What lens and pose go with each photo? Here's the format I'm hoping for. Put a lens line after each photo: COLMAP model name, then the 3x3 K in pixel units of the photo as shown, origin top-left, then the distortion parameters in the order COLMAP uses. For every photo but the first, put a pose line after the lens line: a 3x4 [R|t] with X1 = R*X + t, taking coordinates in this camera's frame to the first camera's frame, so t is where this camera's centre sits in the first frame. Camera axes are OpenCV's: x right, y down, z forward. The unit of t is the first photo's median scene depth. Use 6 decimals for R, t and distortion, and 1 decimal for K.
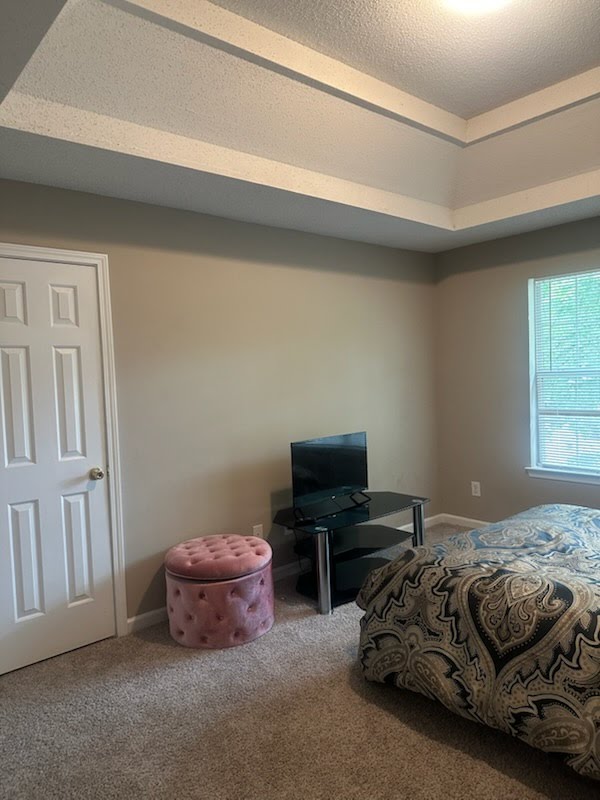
lens RADIAL K [[569.3, 0, 301.0], [0, 569.3, 402.2], [0, 0, 1]] dist [0.031495, -0.031075]
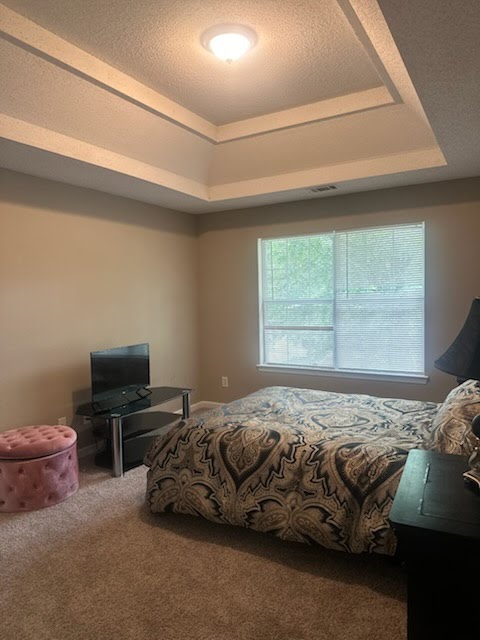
lens RADIAL K [[455.4, 0, 242.1], [0, 455.4, 321.3], [0, 0, 1]] dist [0.031495, -0.031075]
pose [[0.944768, -0.000930, 0.327738, -0.042140], [0.003075, 0.999977, -0.006027, 0.009215], [-0.327725, 0.006701, 0.944749, -0.144381]]
